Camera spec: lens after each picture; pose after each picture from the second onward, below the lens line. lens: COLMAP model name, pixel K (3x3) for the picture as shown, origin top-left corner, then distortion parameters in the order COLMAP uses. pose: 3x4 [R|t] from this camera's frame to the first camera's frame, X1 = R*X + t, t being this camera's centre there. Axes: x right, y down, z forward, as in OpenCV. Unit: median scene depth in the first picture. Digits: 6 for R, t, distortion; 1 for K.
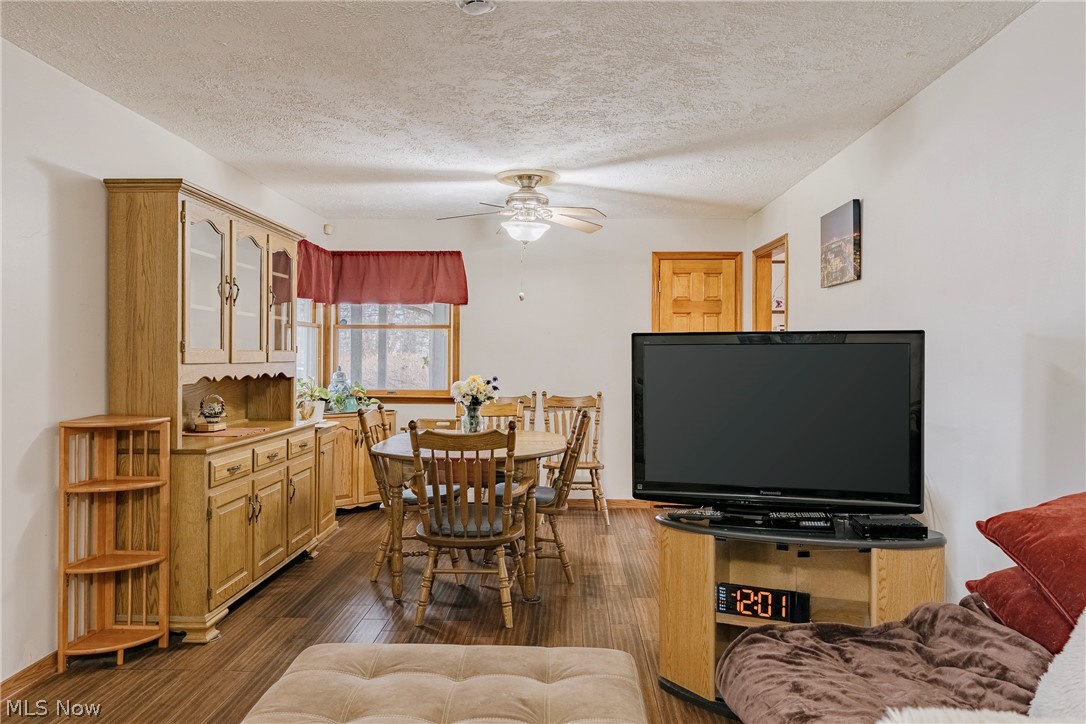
lens RADIAL K [[764.9, 0, 550.9], [0, 764.9, 354.4], [0, 0, 1]] dist [0.003416, -0.006333]
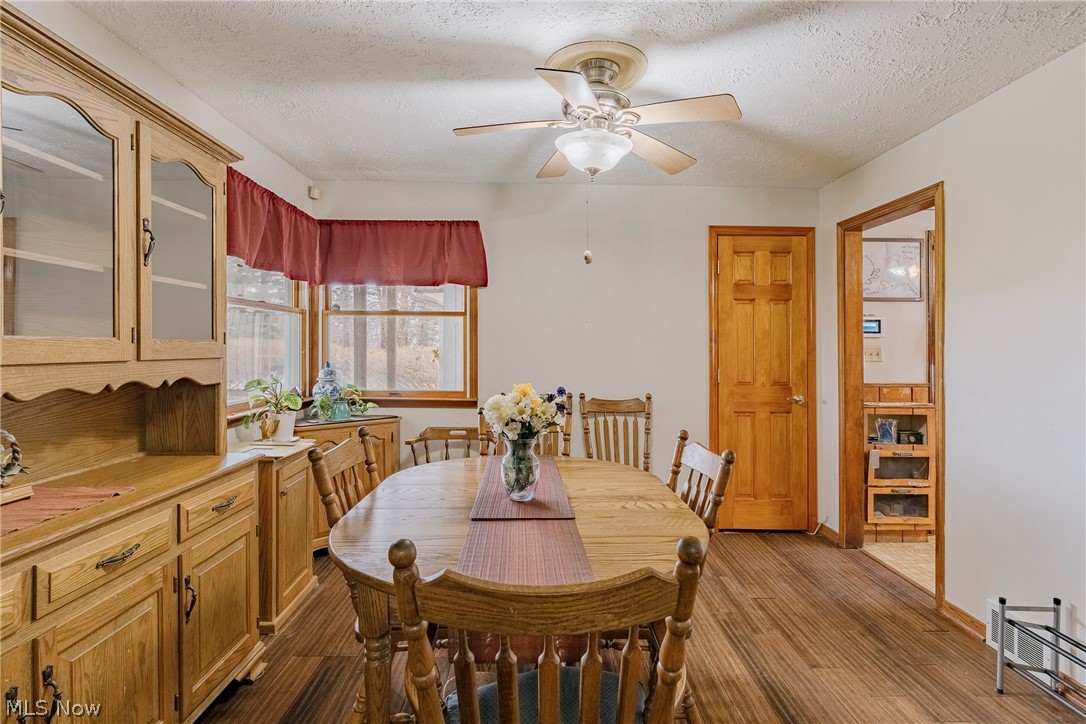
lens RADIAL K [[529.3, 0, 547.0], [0, 529.3, 369.1], [0, 0, 1]] dist [-0.003666, 0.002730]
pose [[0.998904, 0.002185, 0.046762, -0.102052], [-0.004057, 0.999193, 0.039971, -0.000006], [-0.046636, -0.040117, 0.998106, 0.612874]]
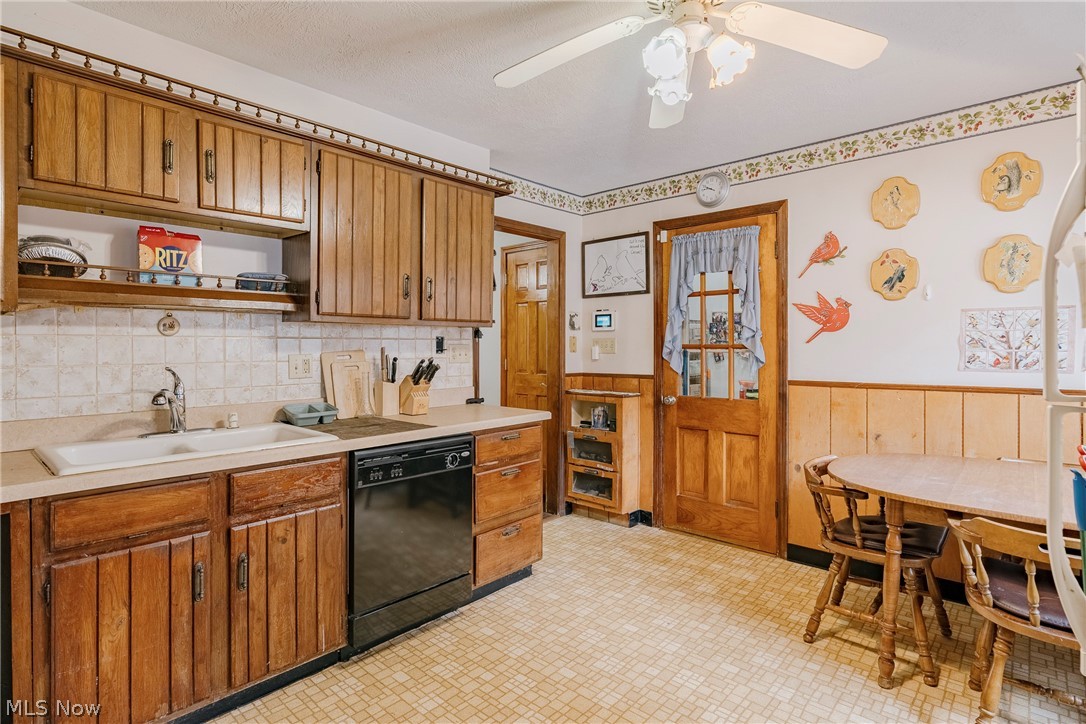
lens RADIAL K [[546.3, 0, 542.9], [0, 546.3, 359.4], [0, 0, 1]] dist [-0.000323, -0.000106]
pose [[0.749659, 0.009250, -0.661760, 0.980743], [0.002105, 0.999864, 0.016361, 0.014674], [0.661821, -0.013658, 0.749537, 0.655331]]
